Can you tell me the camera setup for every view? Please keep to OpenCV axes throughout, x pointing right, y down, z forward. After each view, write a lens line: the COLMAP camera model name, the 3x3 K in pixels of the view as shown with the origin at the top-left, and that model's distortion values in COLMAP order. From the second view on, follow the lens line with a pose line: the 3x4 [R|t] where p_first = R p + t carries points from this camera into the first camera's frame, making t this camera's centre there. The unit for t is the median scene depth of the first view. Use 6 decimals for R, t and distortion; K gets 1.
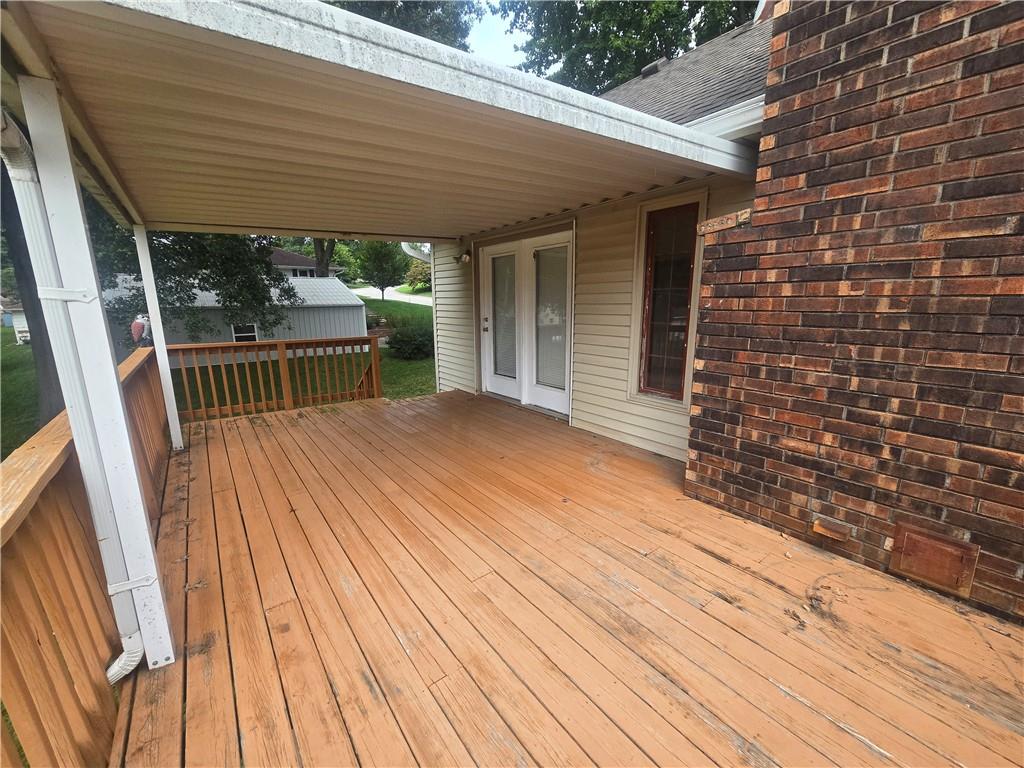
lens RADIAL K [[419.6, 0, 509.9], [0, 419.6, 387.3], [0, 0, 1]] dist [-0.000905, 0.000679]
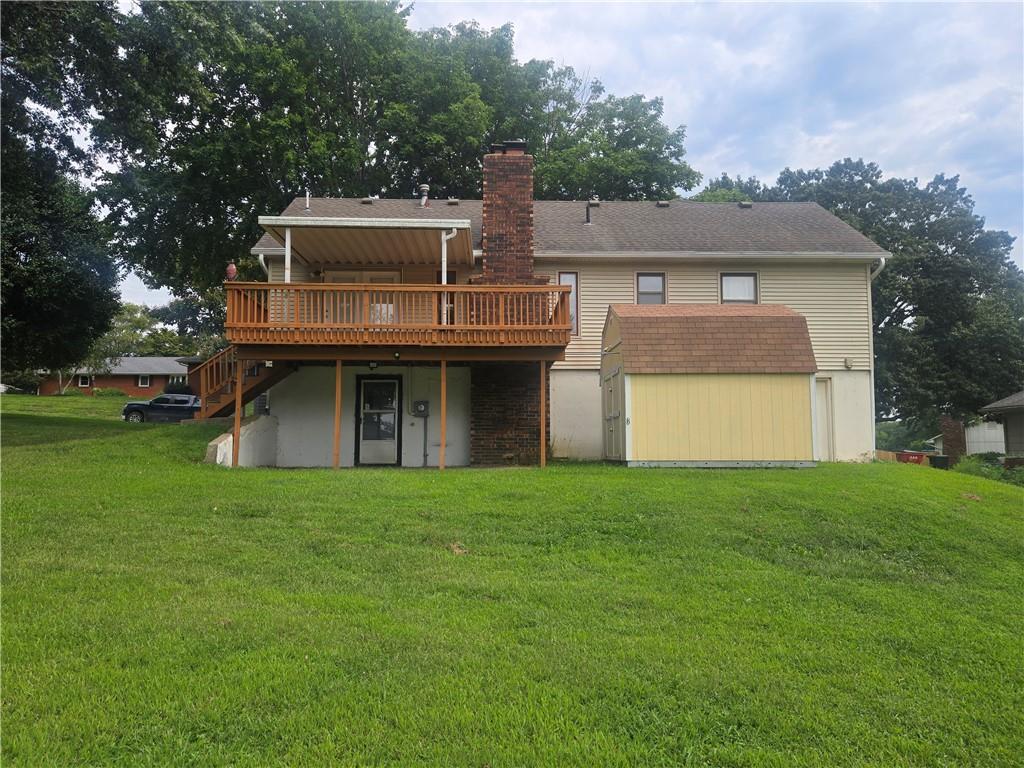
lens RADIAL K [[752.4, 0, 512.4], [0, 752.4, 379.4], [0, 0, 1]] dist [0.052877, -0.001020]
pose [[0.571568, 0.092201, 0.815358, -5.226657], [0.164770, 0.960531, -0.224122, 2.286672], [-0.803841, 0.262447, 0.533817, -2.936434]]
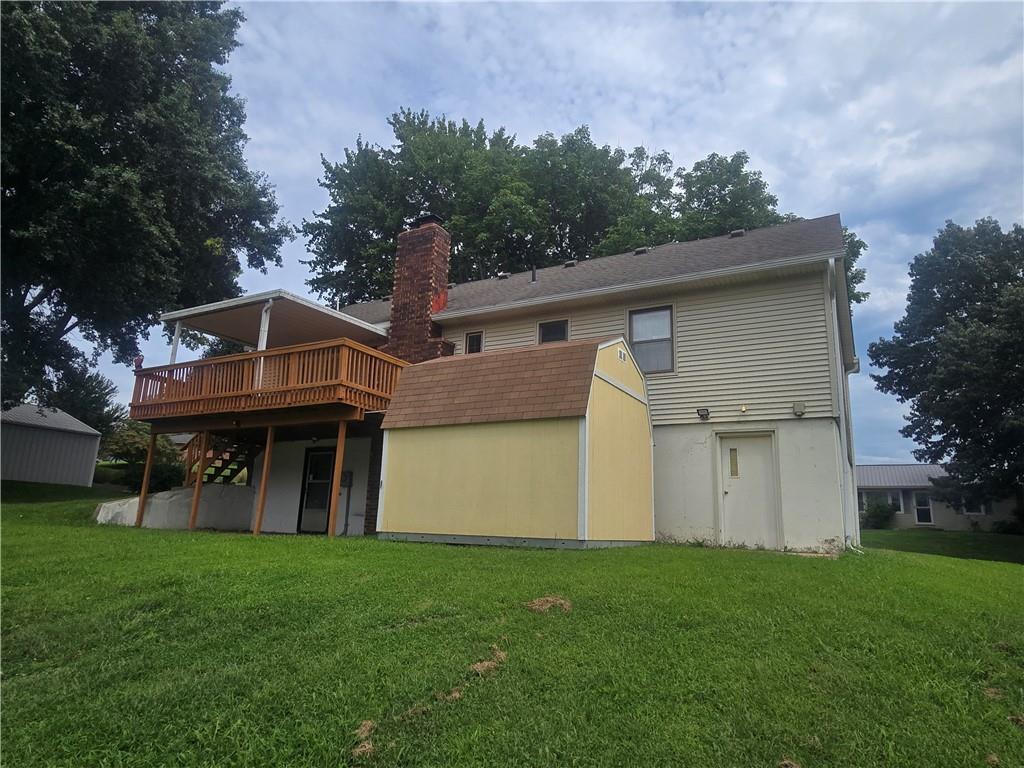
lens RADIAL K [[635.2, 0, 510.5], [0, 635.2, 380.0], [0, 0, 1]] dist [-0.004049, -0.000681]
pose [[0.914086, 0.140785, 0.380298, -0.675078], [0.034740, 0.907167, -0.419333, 2.621978], [-0.404030, 0.396518, 0.824338, -4.624261]]
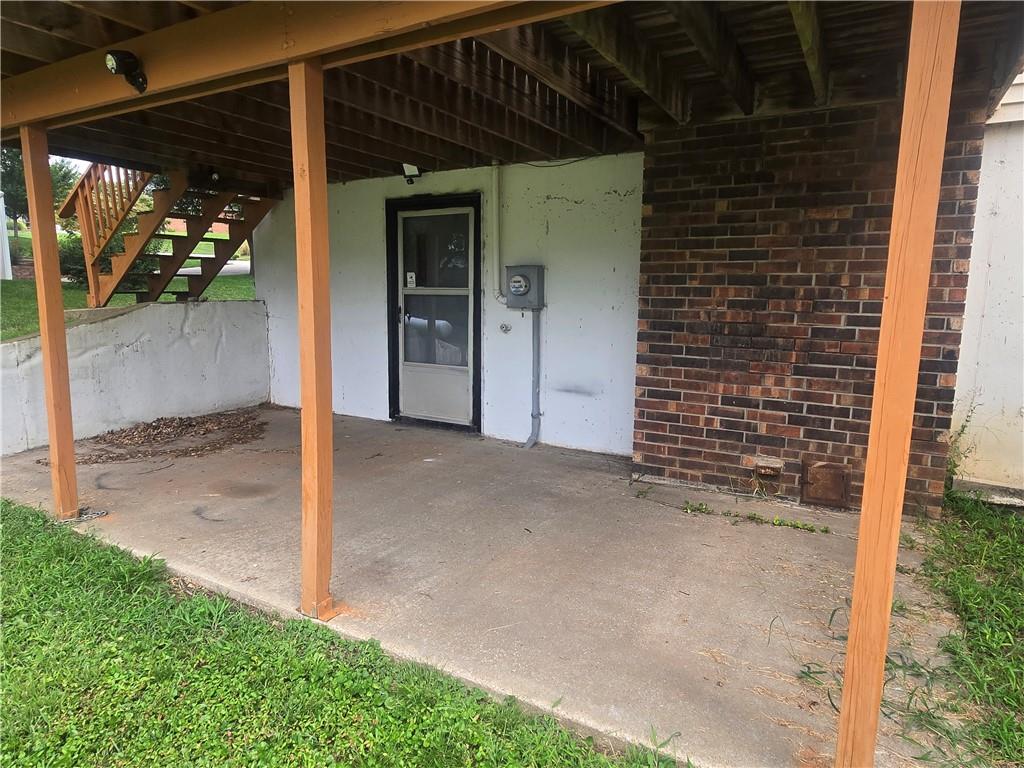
lens RADIAL K [[635.2, 0, 510.5], [0, 635.2, 380.0], [0, 0, 1]] dist [-0.004049, -0.000681]
pose [[0.922218, -0.032287, 0.385321, -0.516255], [0.058355, 0.996716, -0.056148, 1.190184], [-0.382242, 0.074266, 0.921073, -0.152002]]
